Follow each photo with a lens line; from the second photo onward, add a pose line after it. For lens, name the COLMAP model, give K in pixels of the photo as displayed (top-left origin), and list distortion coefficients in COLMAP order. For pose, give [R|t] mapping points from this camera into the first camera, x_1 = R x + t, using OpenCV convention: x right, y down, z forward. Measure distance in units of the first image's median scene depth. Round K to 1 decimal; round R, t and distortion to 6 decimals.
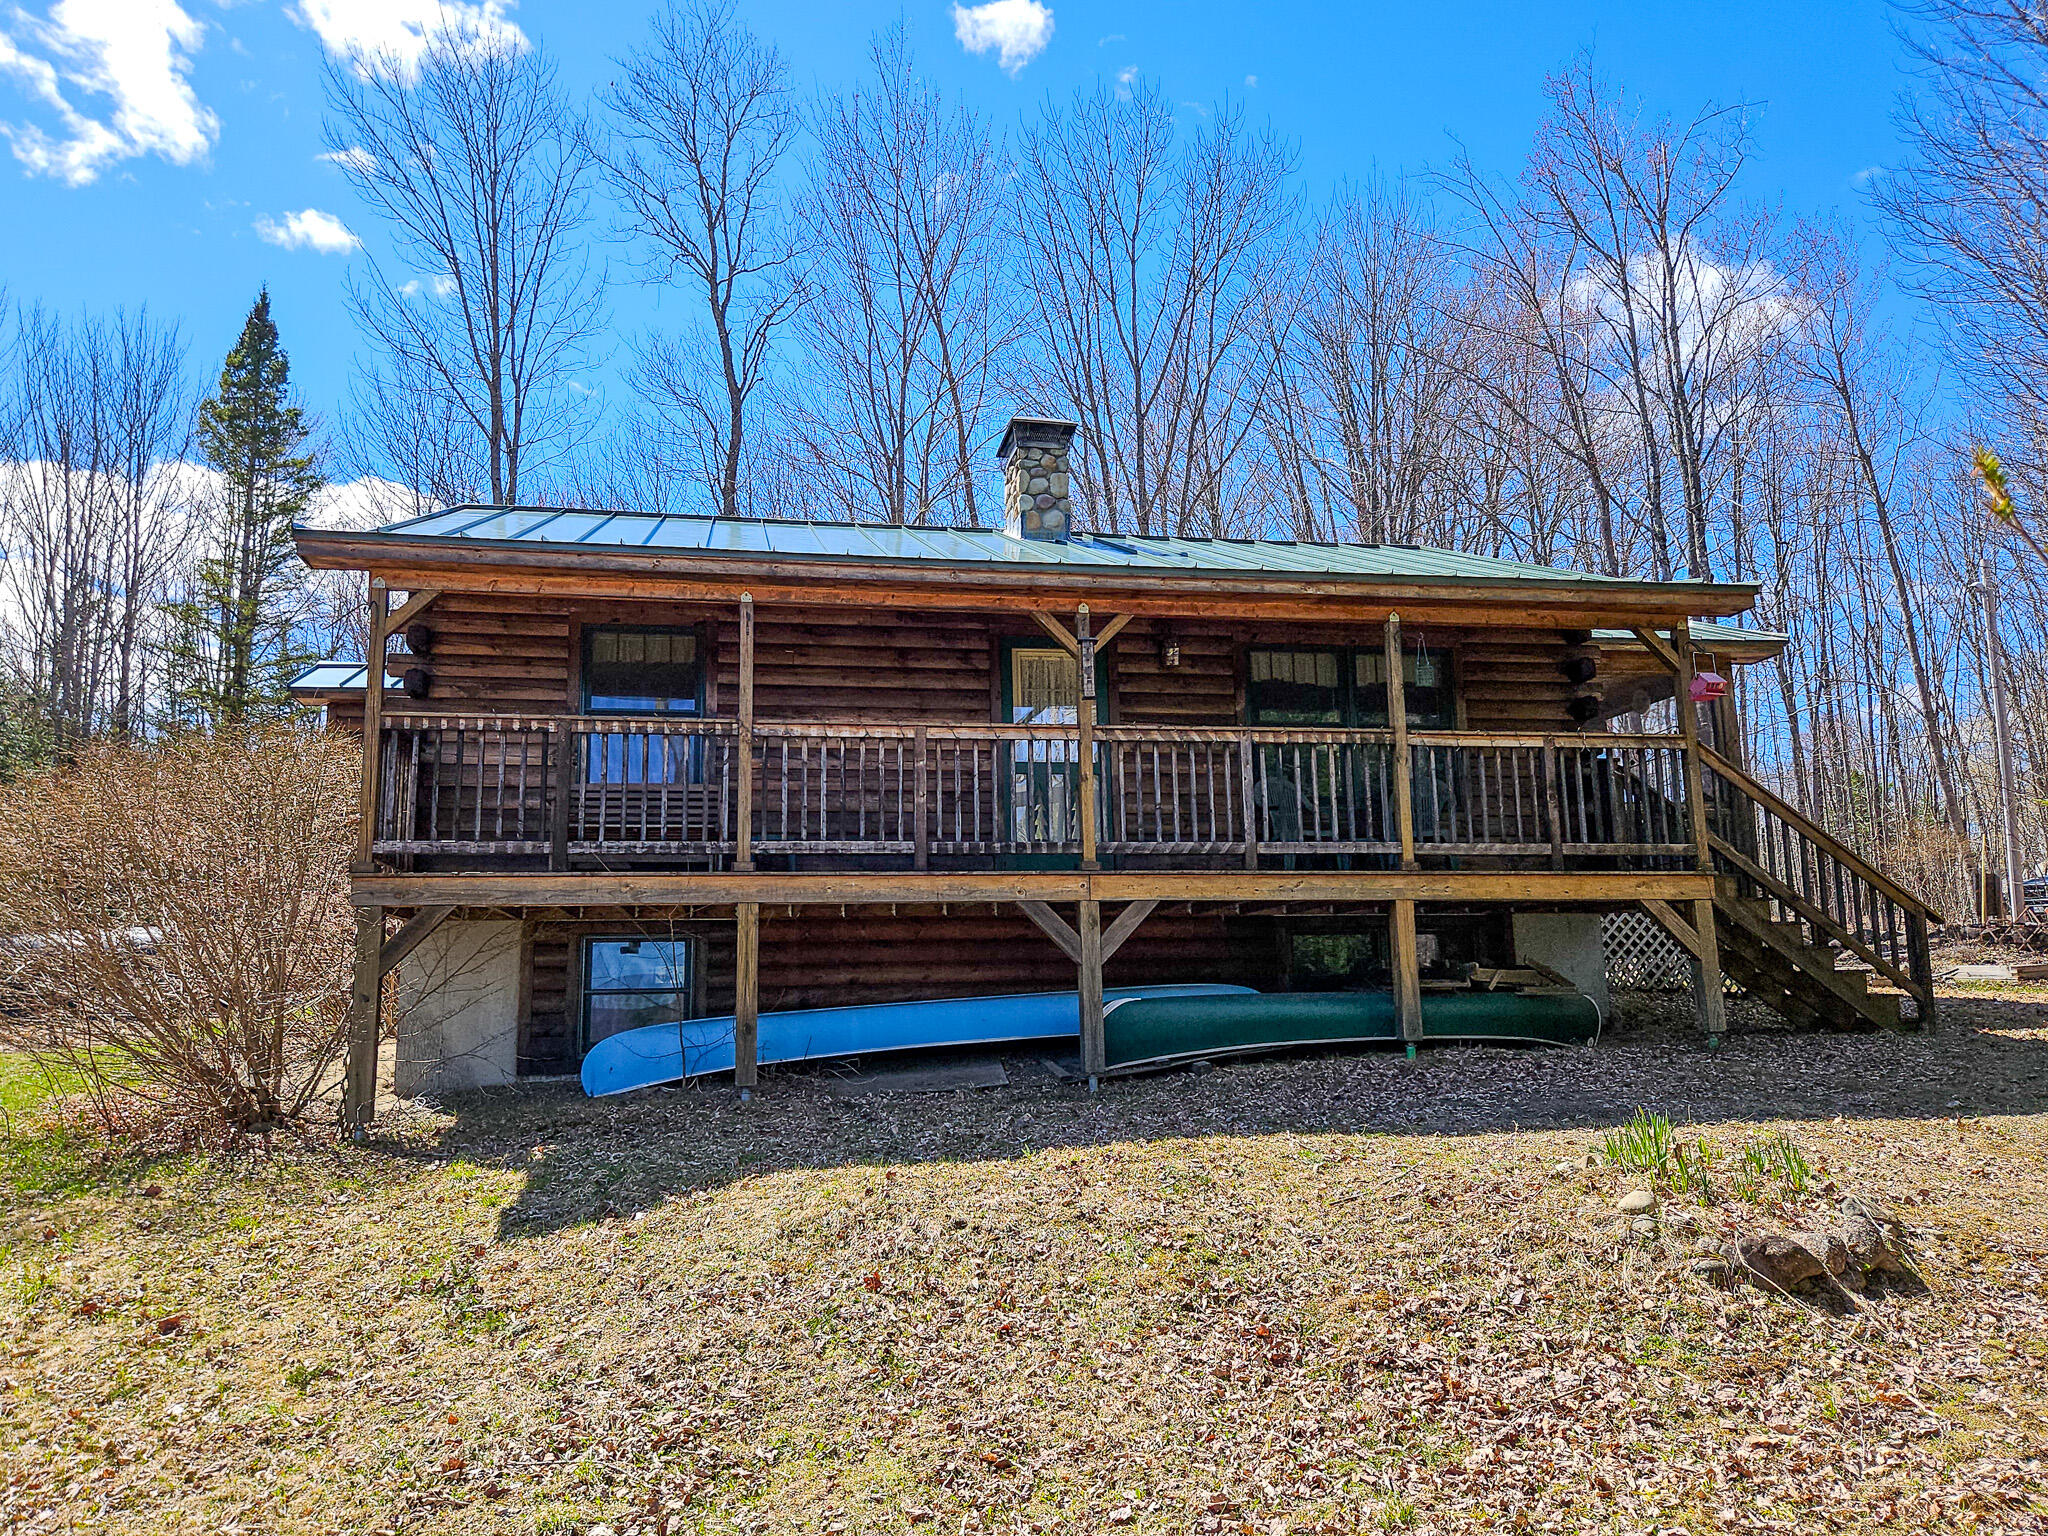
lens RADIAL K [[1379.6, 0, 1026.7], [0, 1379.6, 764.5], [0, 0, 1]] dist [0.084161, -0.074464]
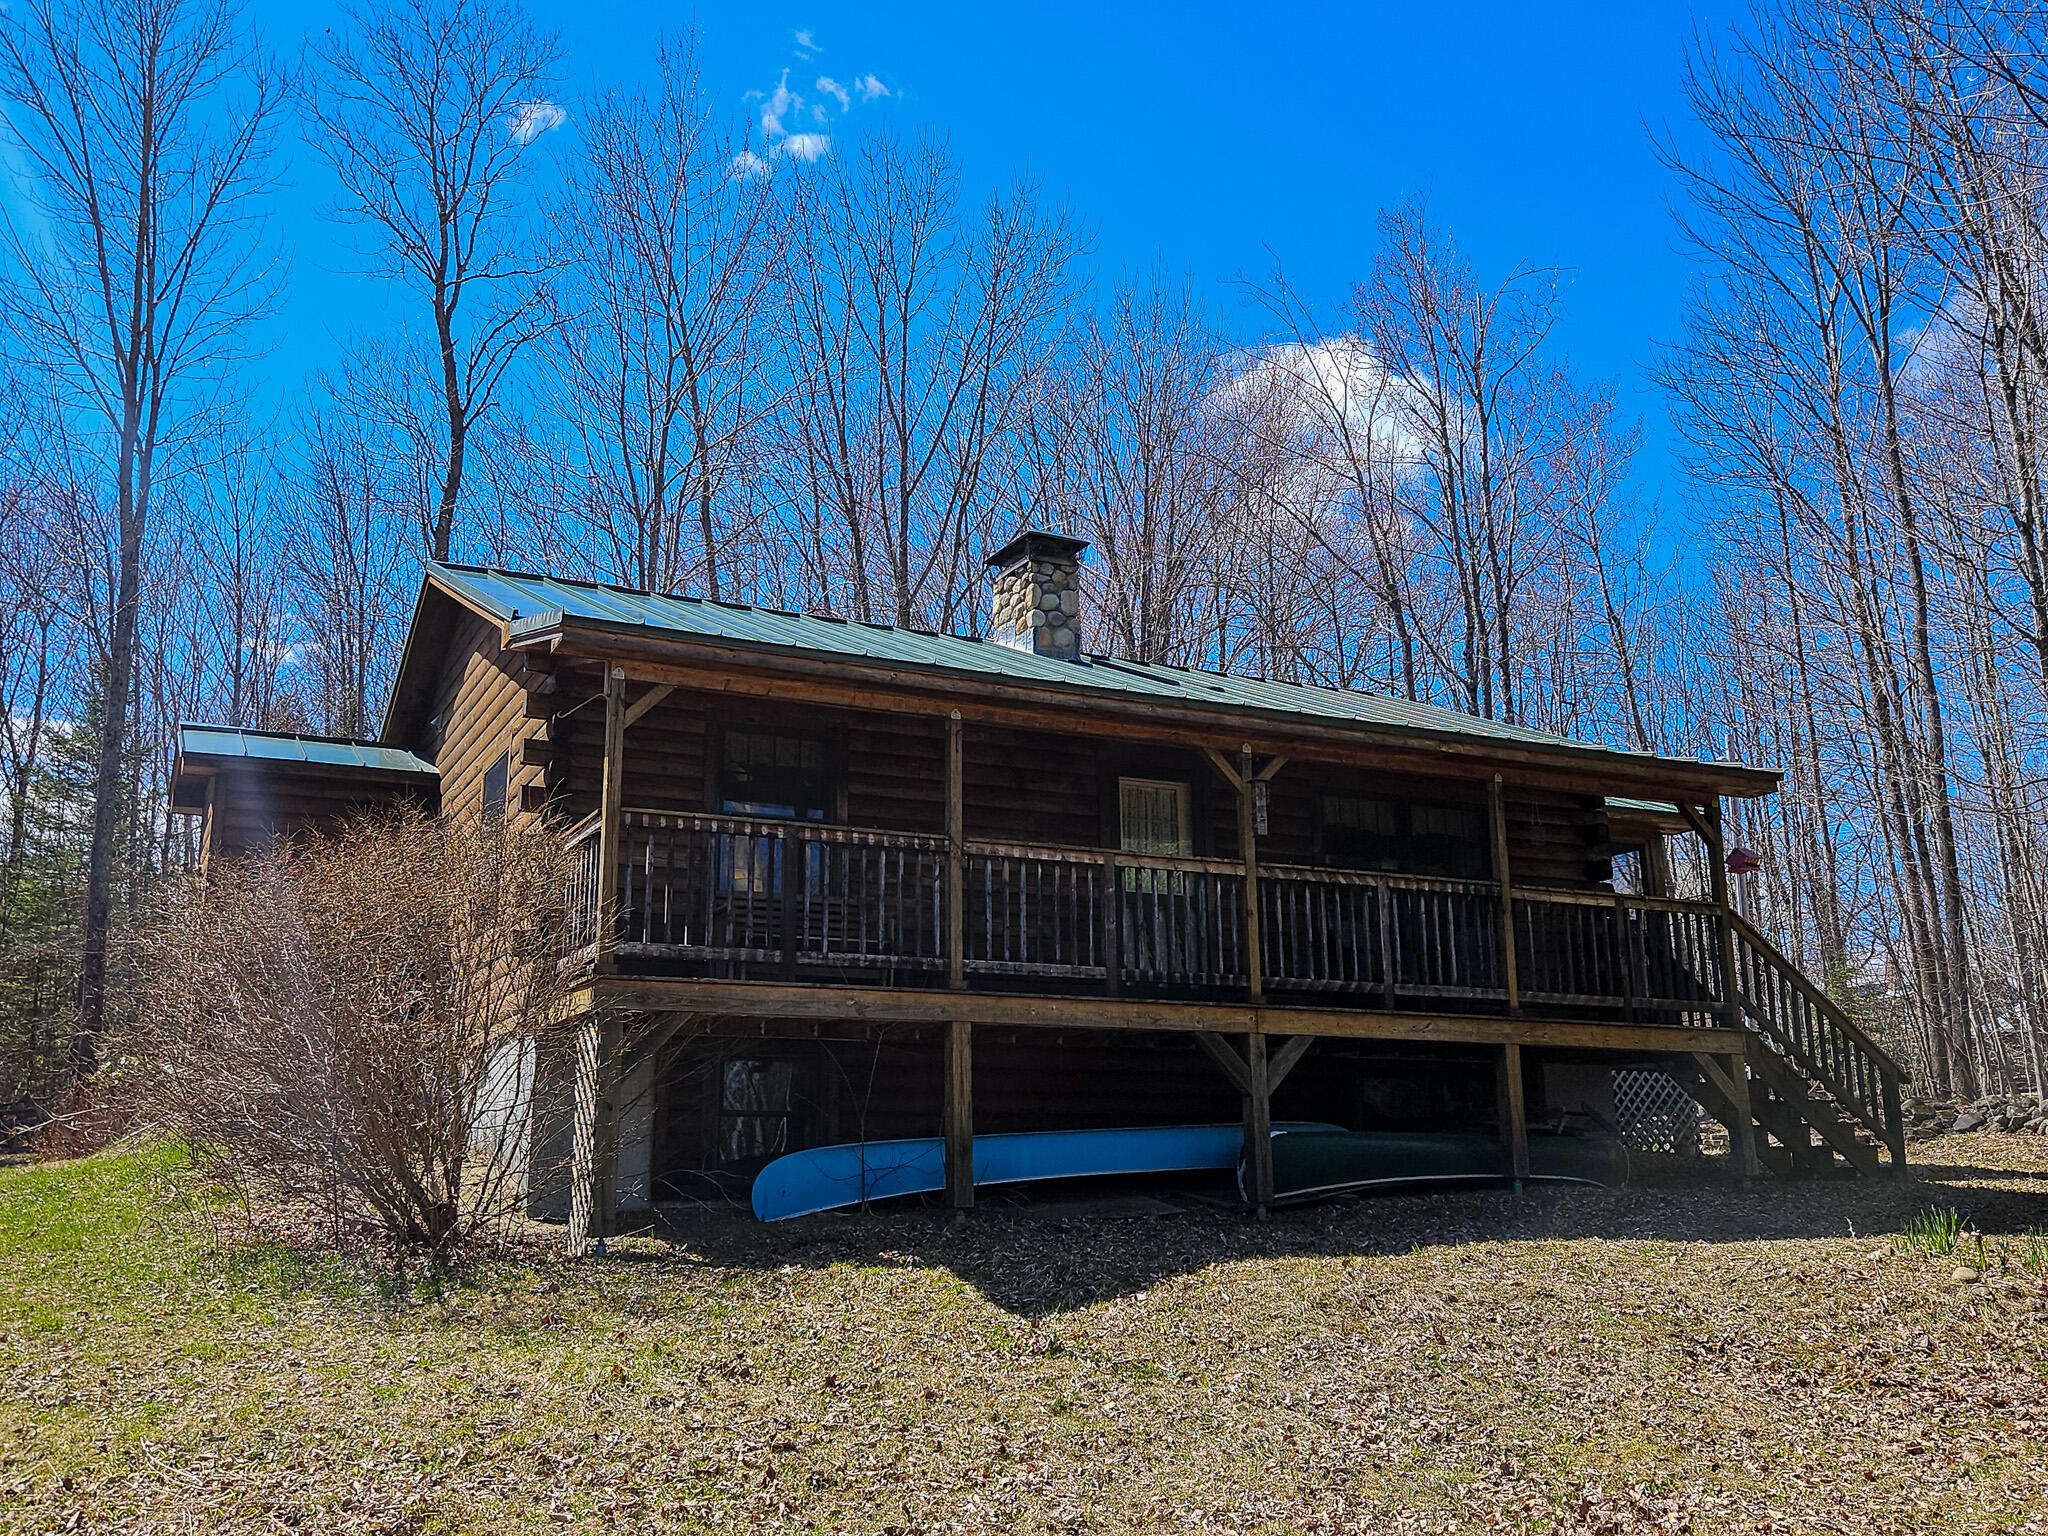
lens RADIAL K [[1687.8, 0, 997.4], [0, 1687.8, 777.0], [0, 0, 1]] dist [0.083295, -0.079683]
pose [[0.966957, 0.072555, 0.244397, -0.445499], [-0.056429, 0.995781, -0.072361, 0.010304], [-0.248616, 0.056179, 0.966971, -0.174926]]
